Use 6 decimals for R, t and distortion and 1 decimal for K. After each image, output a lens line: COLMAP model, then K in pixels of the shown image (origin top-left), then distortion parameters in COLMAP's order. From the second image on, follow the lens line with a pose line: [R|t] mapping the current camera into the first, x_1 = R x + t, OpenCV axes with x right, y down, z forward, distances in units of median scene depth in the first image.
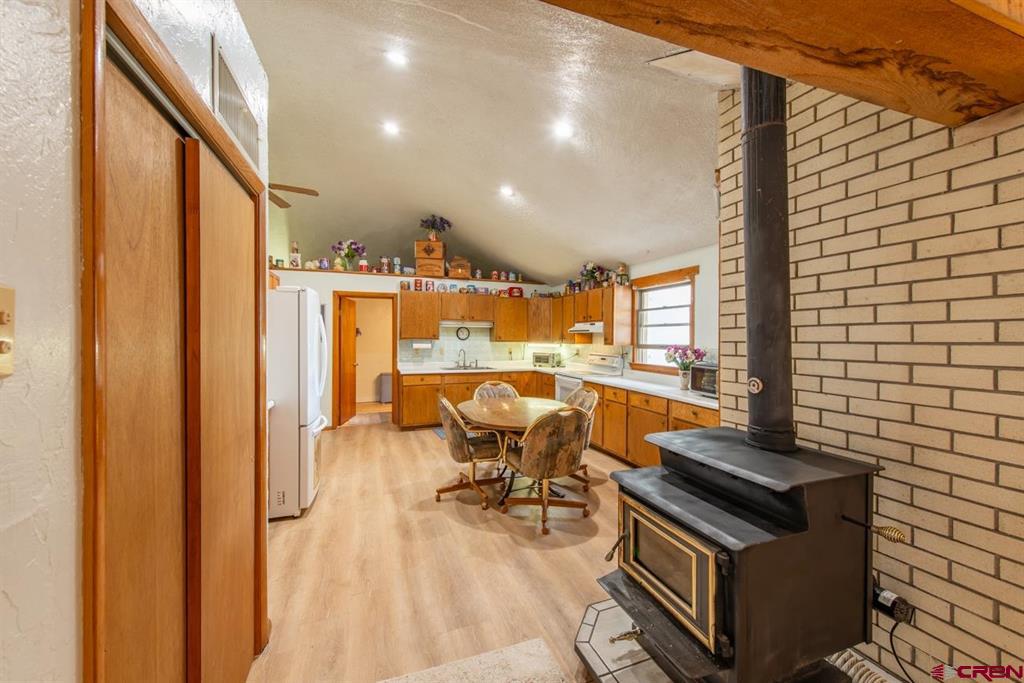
lens RADIAL K [[400.3, 0, 508.5], [0, 400.3, 338.0], [0, 0, 1]] dist [0.003853, -0.002259]
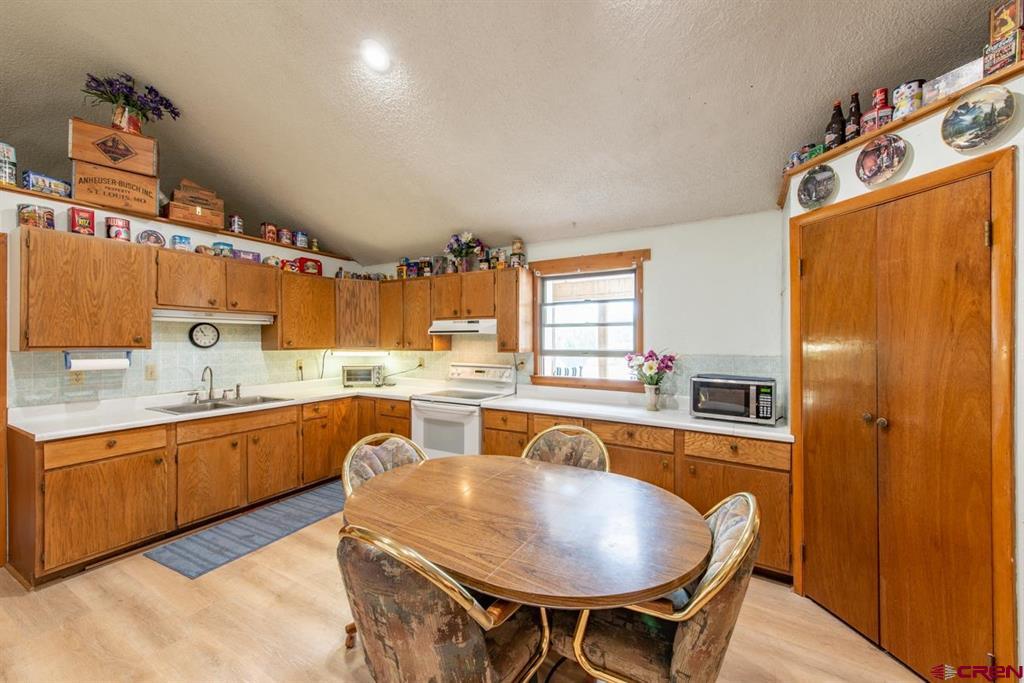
lens RADIAL K [[400.3, 0, 515.7], [0, 400.3, 340.4], [0, 0, 1]] dist [0.003853, -0.002259]
pose [[0.758122, -0.006473, 0.652081, -0.154692], [0.006861, 0.999975, 0.001950, -0.003447], [-0.652077, 0.002996, 0.758147, 0.373478]]
